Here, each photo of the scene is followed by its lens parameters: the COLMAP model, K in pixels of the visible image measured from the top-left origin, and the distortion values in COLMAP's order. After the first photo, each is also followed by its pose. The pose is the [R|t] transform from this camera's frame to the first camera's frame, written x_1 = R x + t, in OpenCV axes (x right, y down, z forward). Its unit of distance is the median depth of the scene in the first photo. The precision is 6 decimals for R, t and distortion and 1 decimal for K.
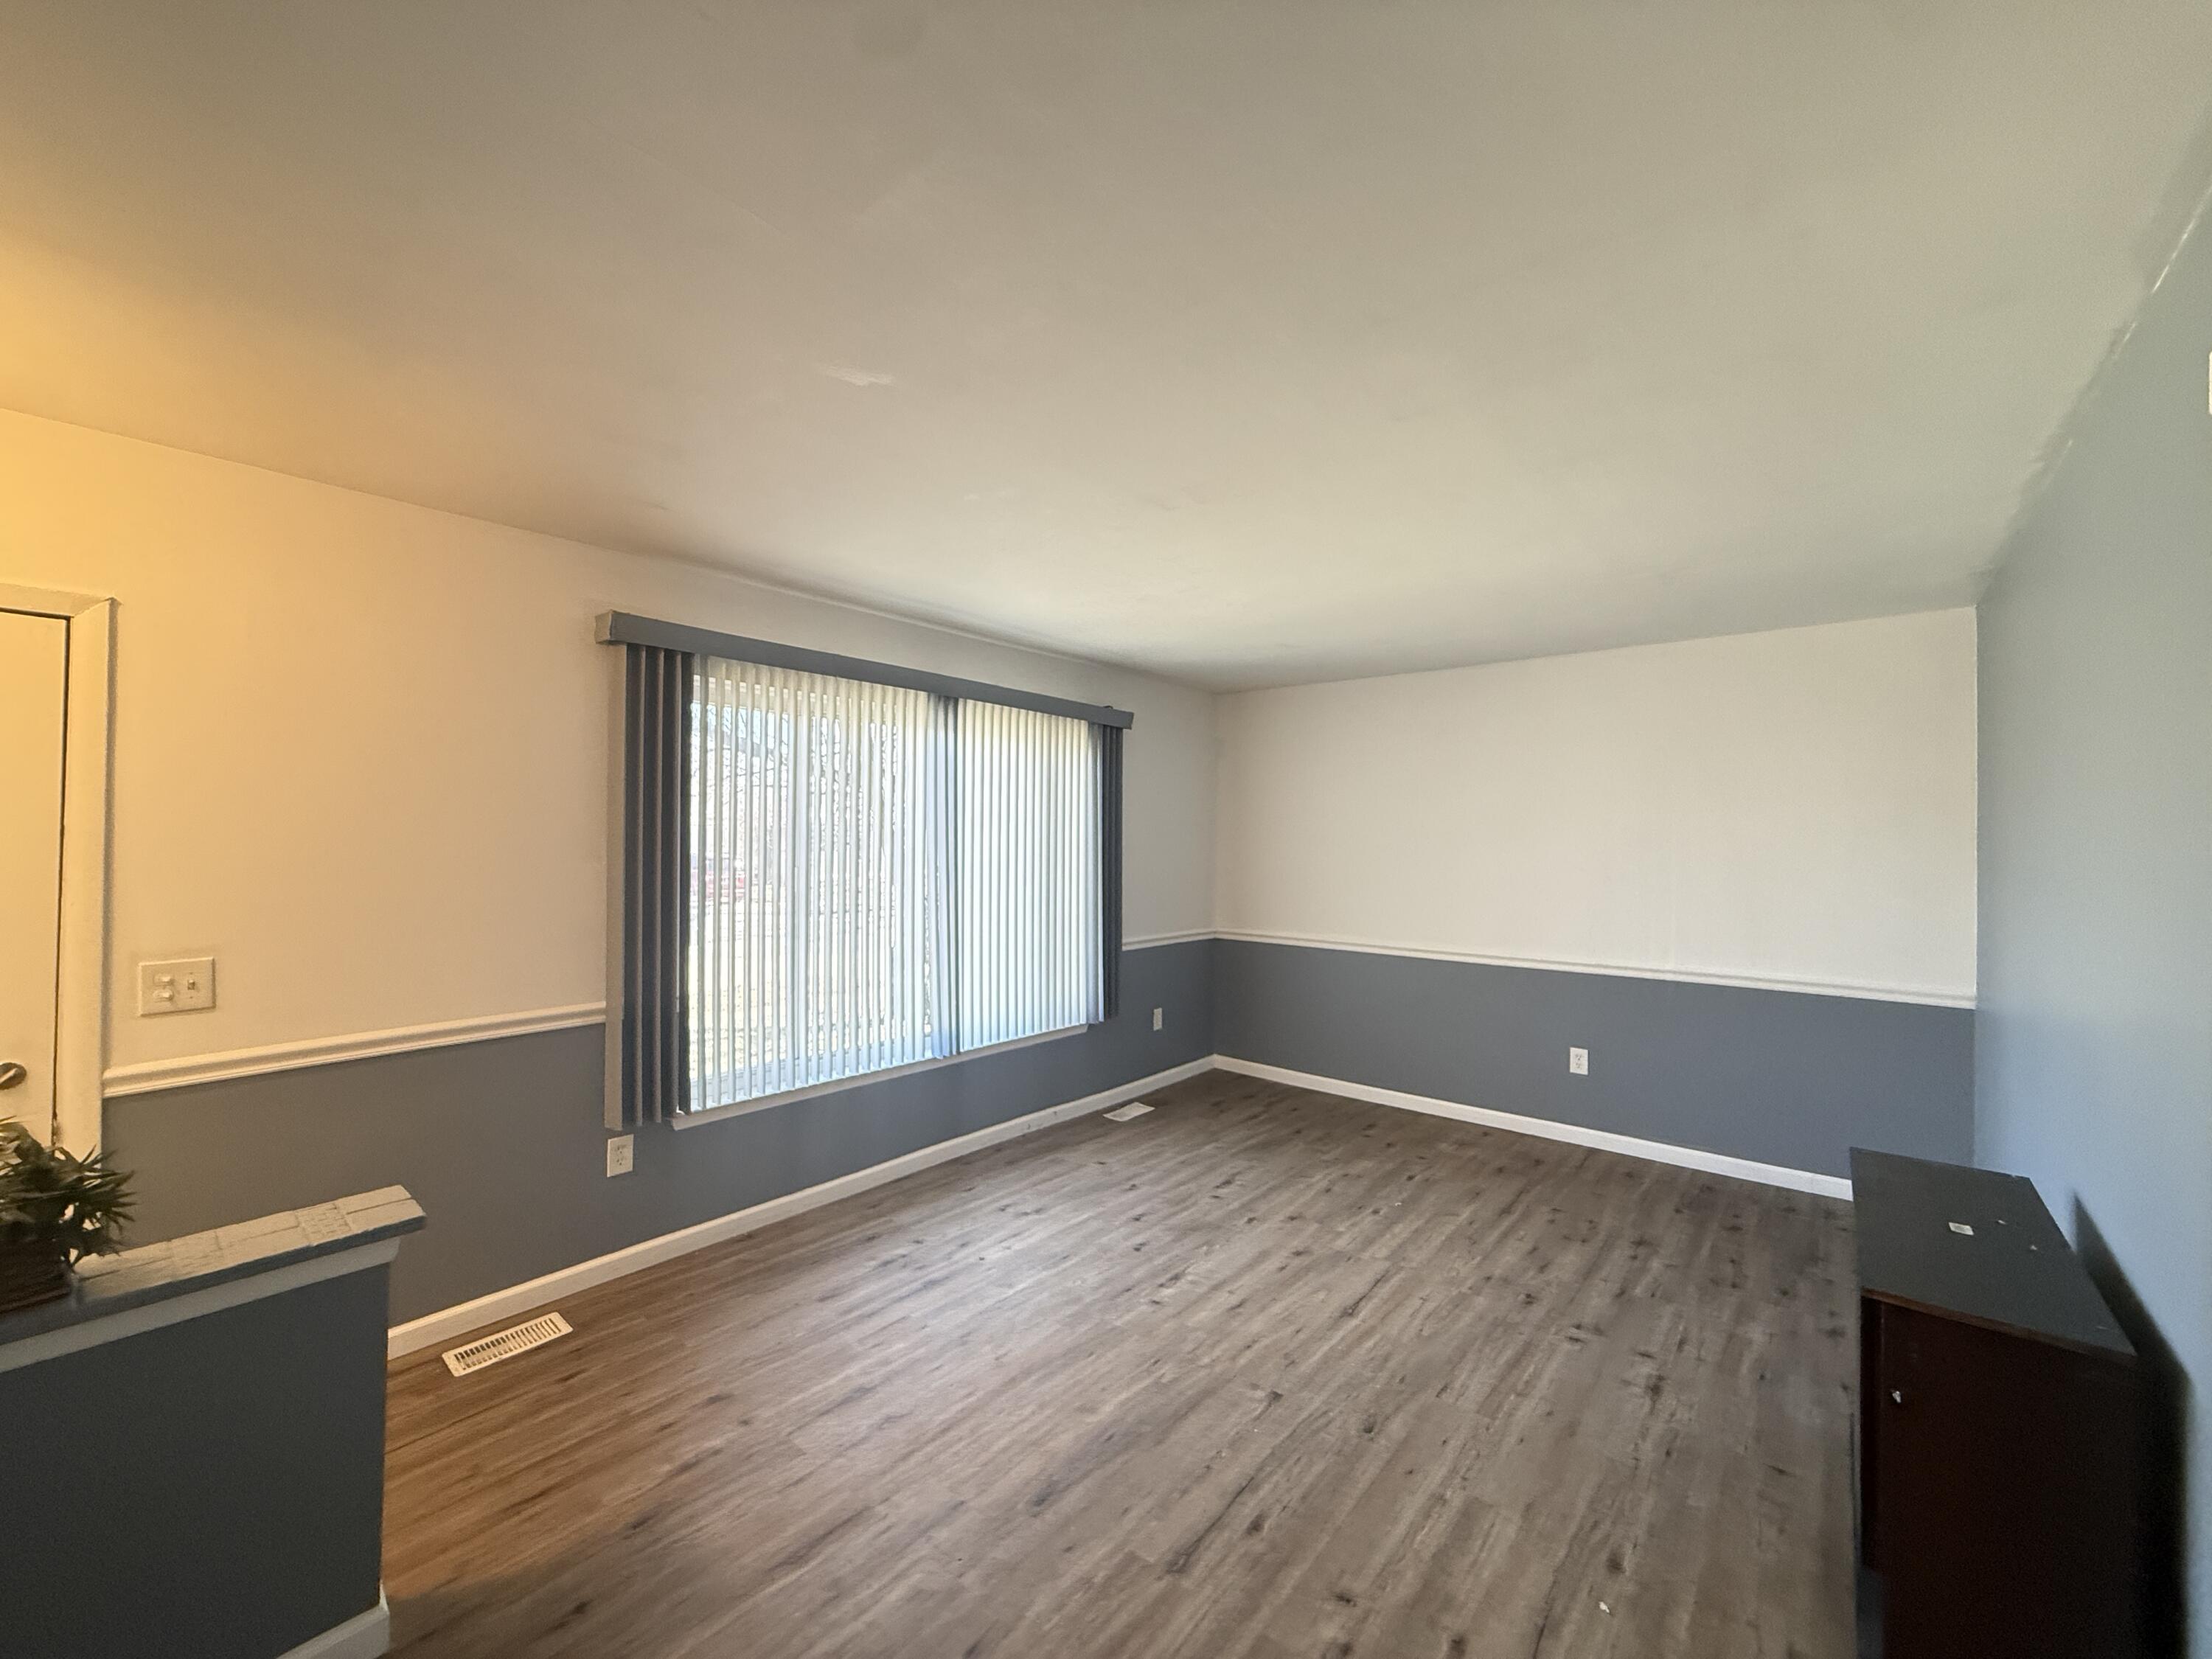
lens RADIAL K [[886.4, 0, 1102.1], [0, 886.4, 826.9], [0, 0, 1]] dist [-0.000567, -0.000056]
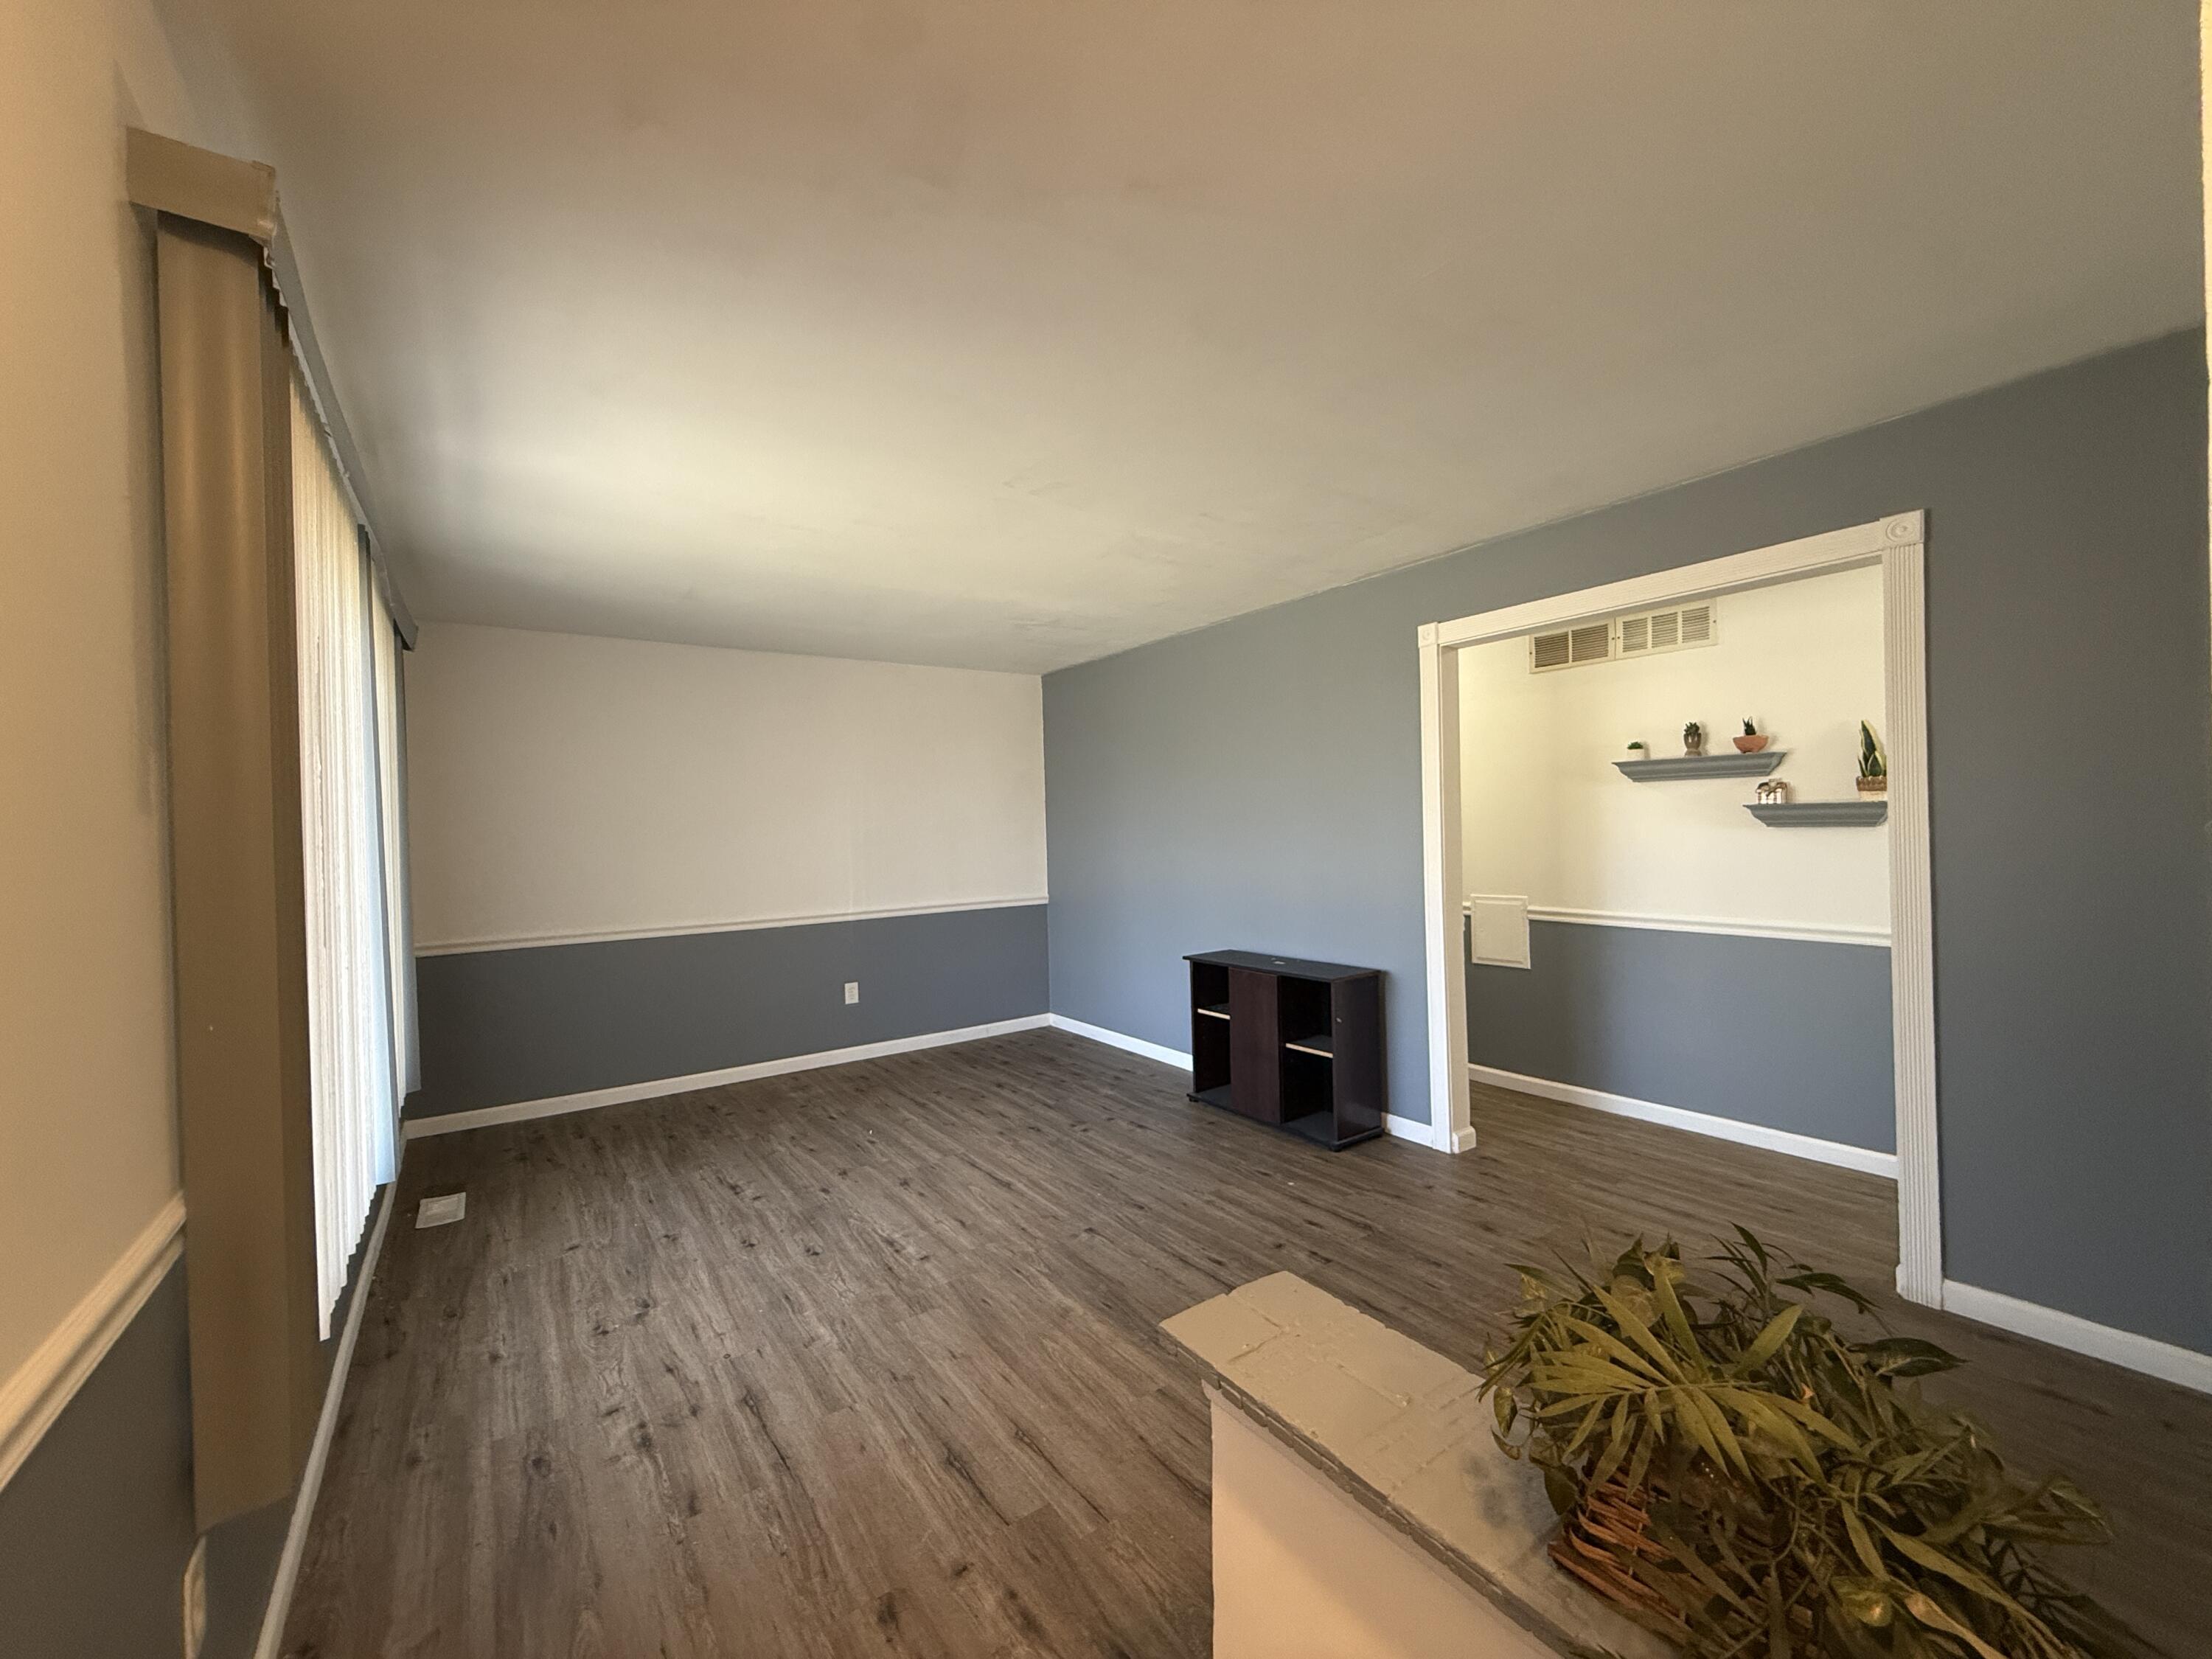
lens RADIAL K [[886.4, 0, 1105.9], [0, 886.4, 830.5], [0, 0, 1]] dist [-0.000567, -0.000056]
pose [[0.238842, -0.016376, 0.970920, -0.758982], [0.017565, 0.999767, 0.012542, 0.043978], [-0.970899, 0.014059, 0.239074, 0.501400]]
